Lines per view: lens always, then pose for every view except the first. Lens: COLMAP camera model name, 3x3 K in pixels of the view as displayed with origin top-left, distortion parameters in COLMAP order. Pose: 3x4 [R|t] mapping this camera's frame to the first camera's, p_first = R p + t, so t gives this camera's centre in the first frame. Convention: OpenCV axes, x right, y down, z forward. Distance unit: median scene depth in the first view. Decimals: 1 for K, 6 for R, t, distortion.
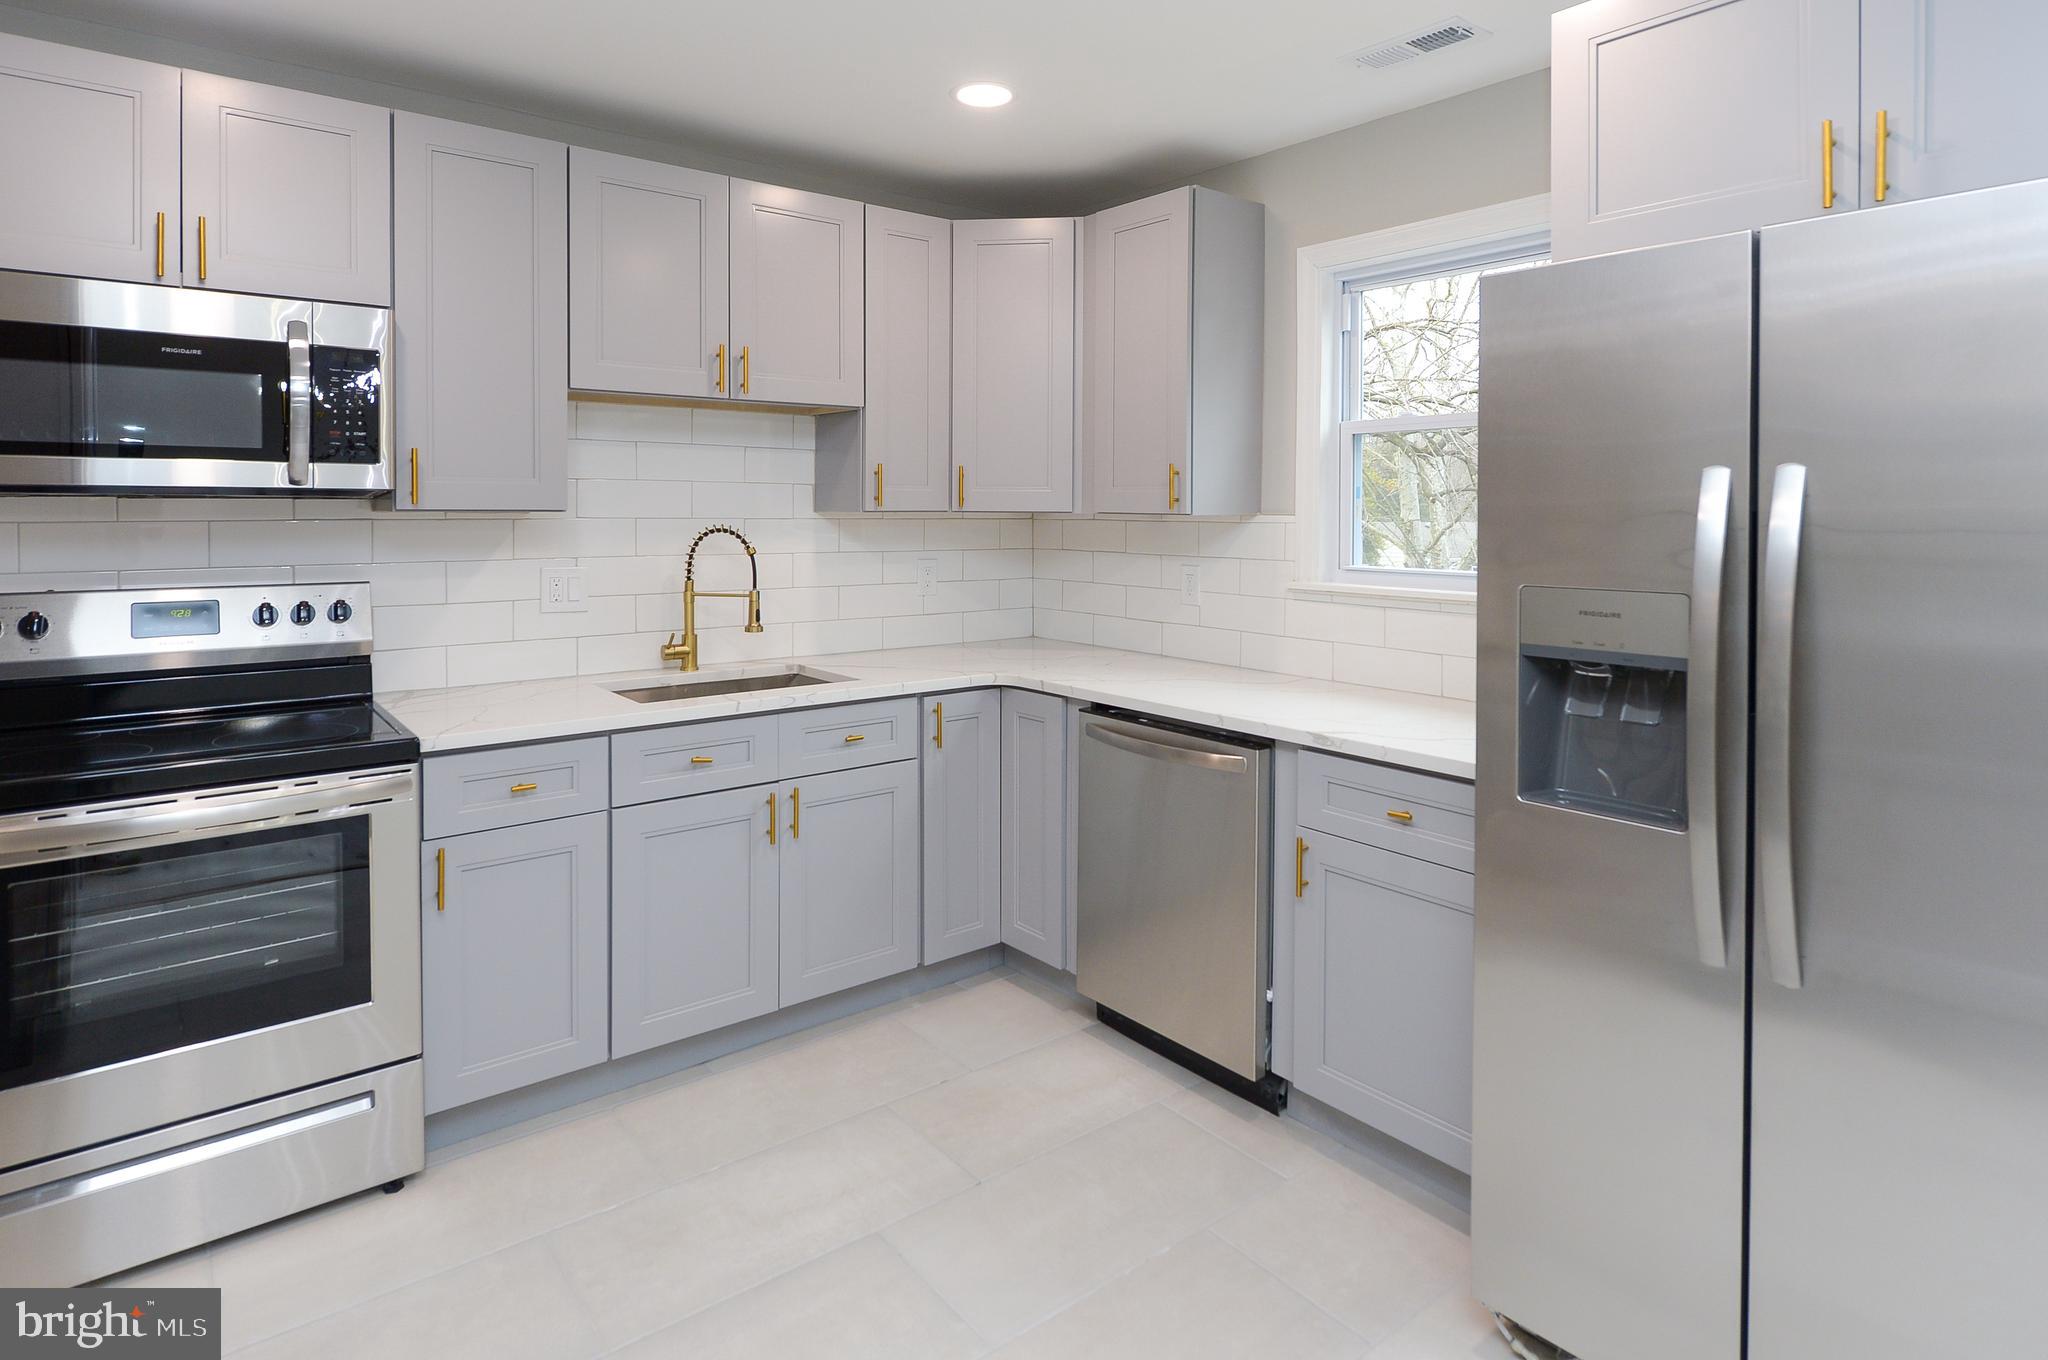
lens RADIAL K [[1123.8, 0, 1000.3], [0, 1123.8, 687.7], [0, 0, 1]] dist [0.000041, 0.000213]
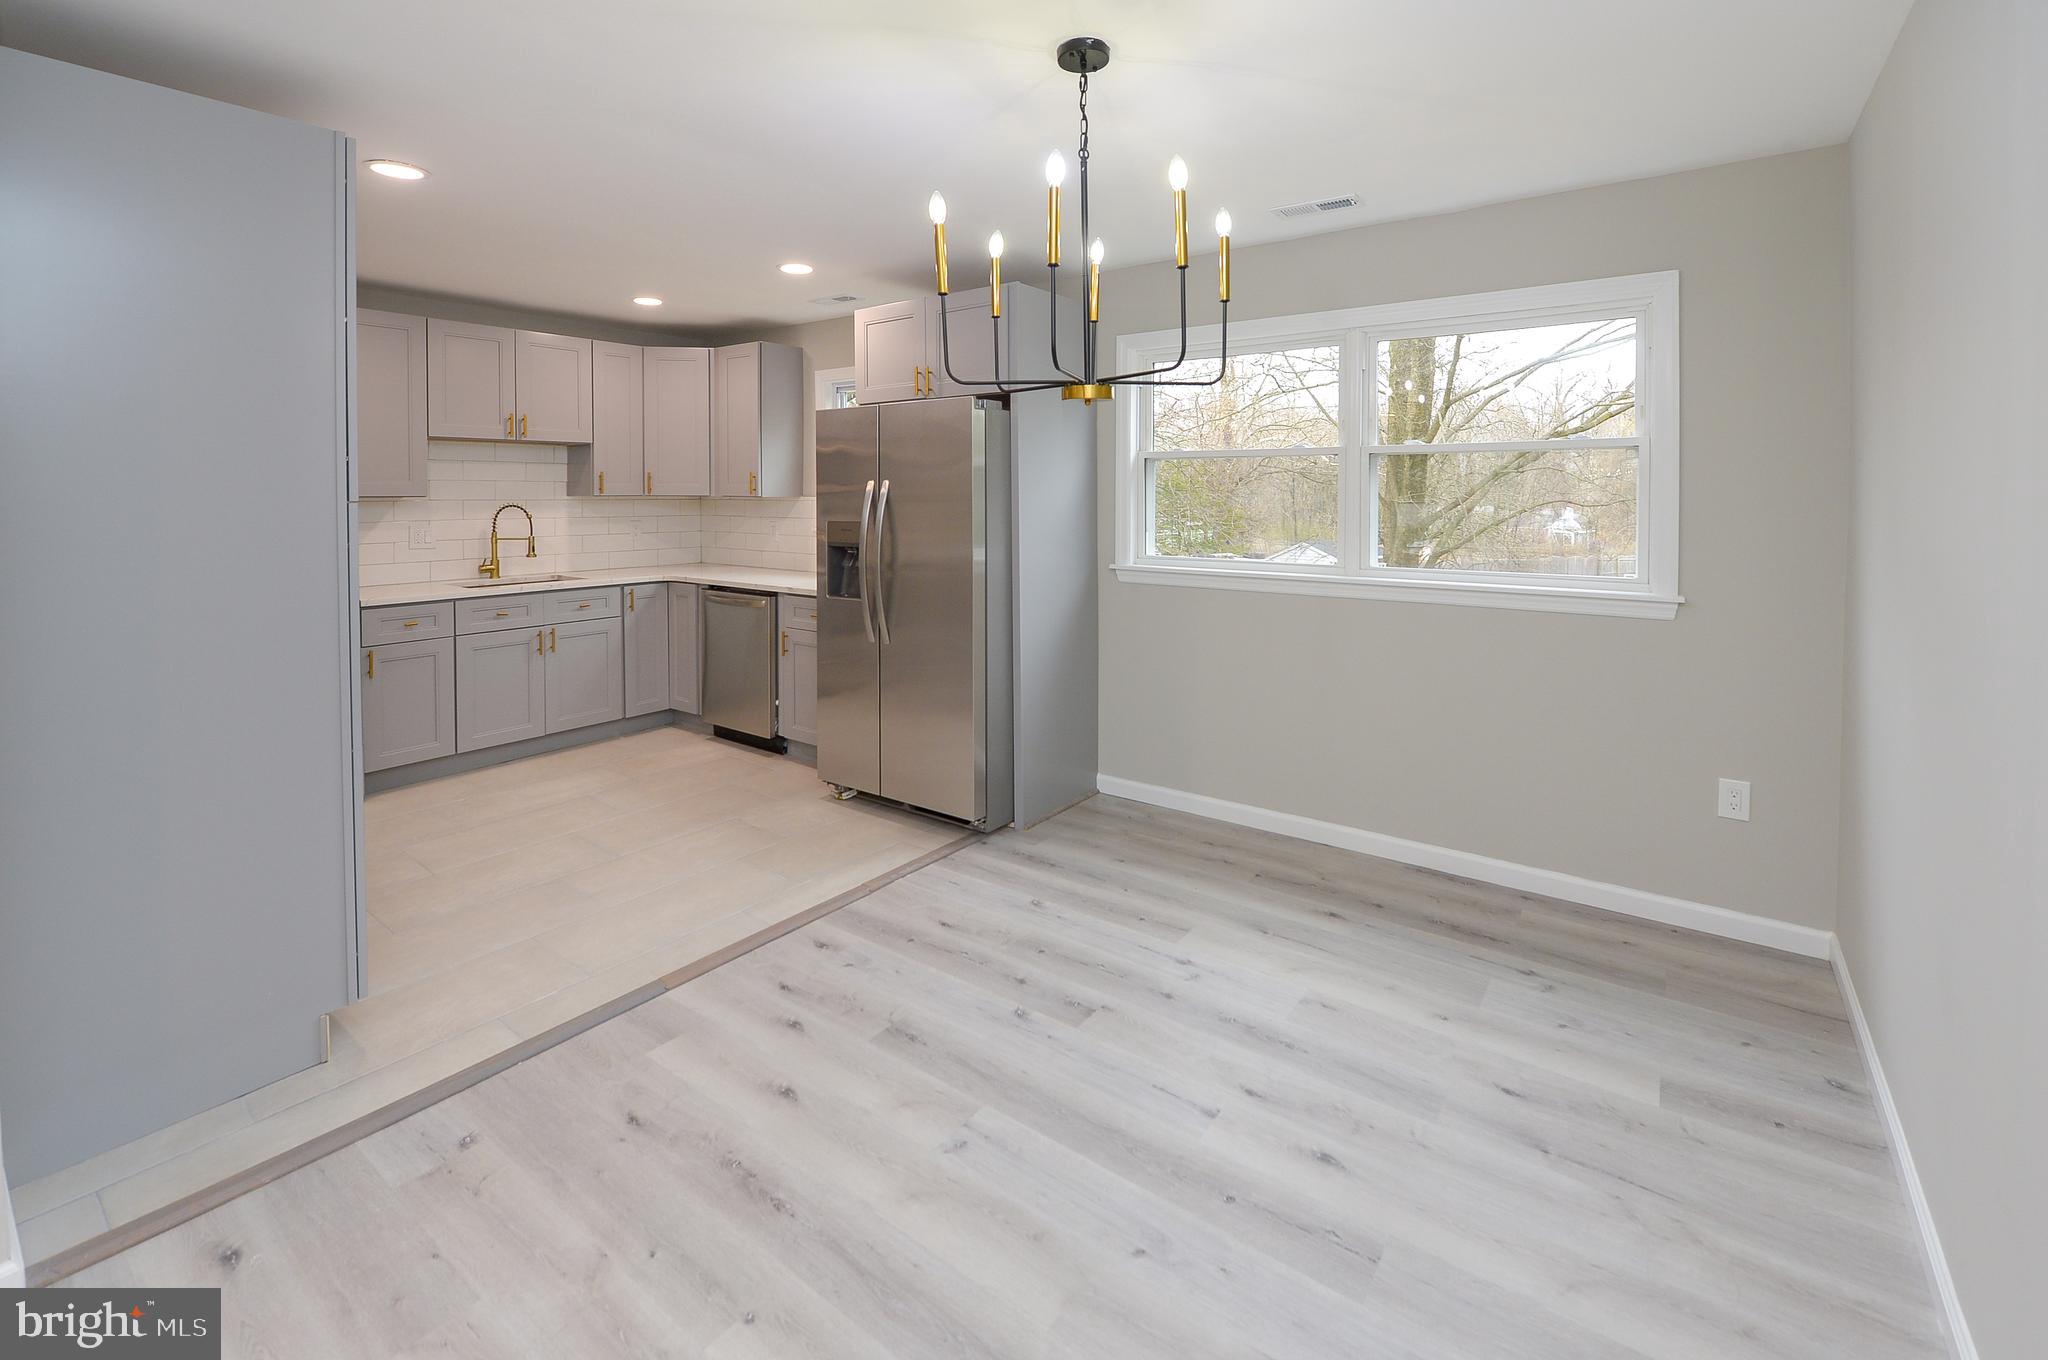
lens RADIAL K [[879.7, 0, 1015.7], [0, 879.7, 575.1], [0, 0, 1]] dist [-0.007076, -0.002553]
pose [[0.962740, -0.027678, 0.269008, 0.183113], [0.044541, 0.997392, -0.056786, 0.106963], [-0.266734, 0.066652, 0.961463, -0.700947]]
